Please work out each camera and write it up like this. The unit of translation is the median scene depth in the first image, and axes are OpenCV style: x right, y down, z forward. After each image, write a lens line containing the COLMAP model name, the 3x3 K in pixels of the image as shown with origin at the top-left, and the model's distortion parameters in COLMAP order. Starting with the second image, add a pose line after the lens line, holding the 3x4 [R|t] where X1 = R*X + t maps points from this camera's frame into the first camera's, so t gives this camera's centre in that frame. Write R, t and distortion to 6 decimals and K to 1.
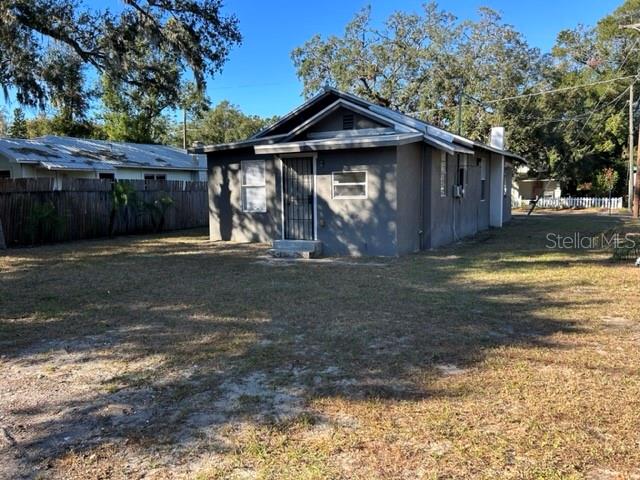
lens RADIAL K [[476.9, 0, 320.0], [0, 476.9, 240.0], [0, 0, 1]] dist [0.006418, 0.003008]
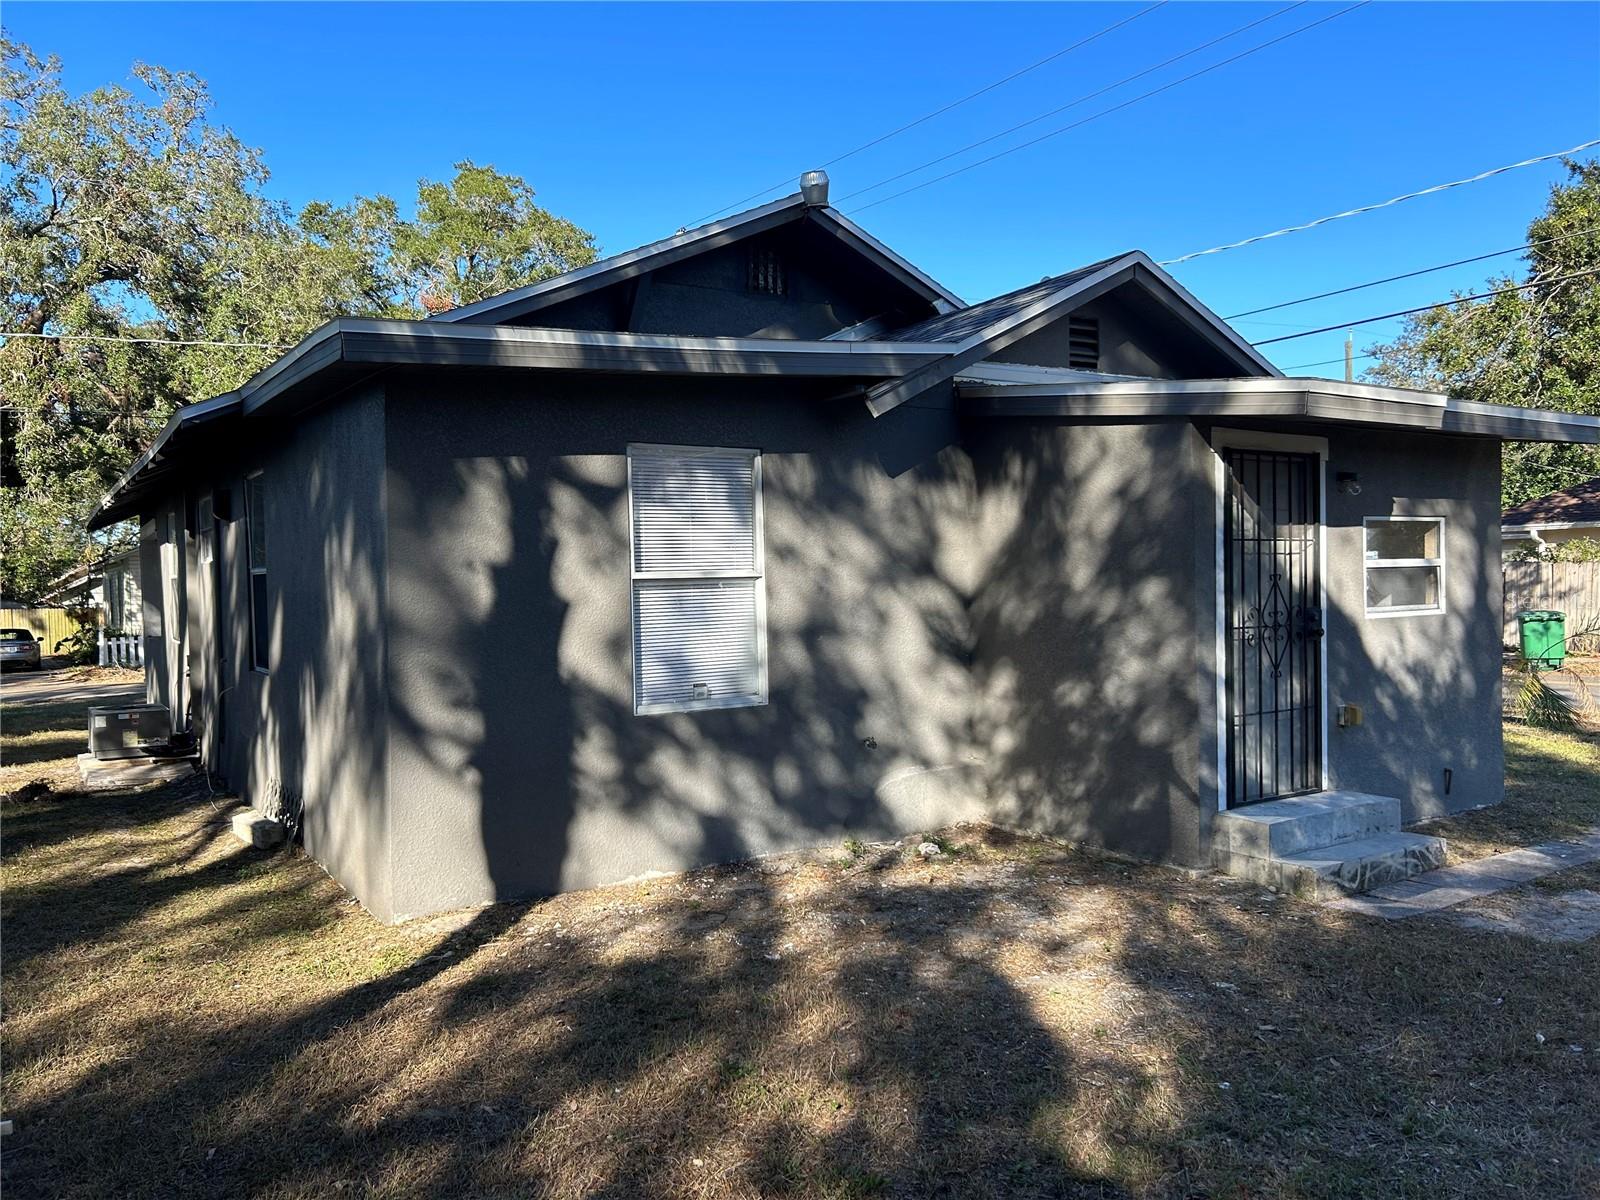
lens RADIAL K [[1192.3, 0, 800.0], [0, 1192.3, 600.0], [0, 0, 1]] dist [0.006418, 0.003008]
pose [[0.474395, -0.027240, 0.879891, -0.555987], [0.105556, 0.994070, -0.026136, -0.086093], [-0.873961, 0.105277, 0.474457, 0.742910]]
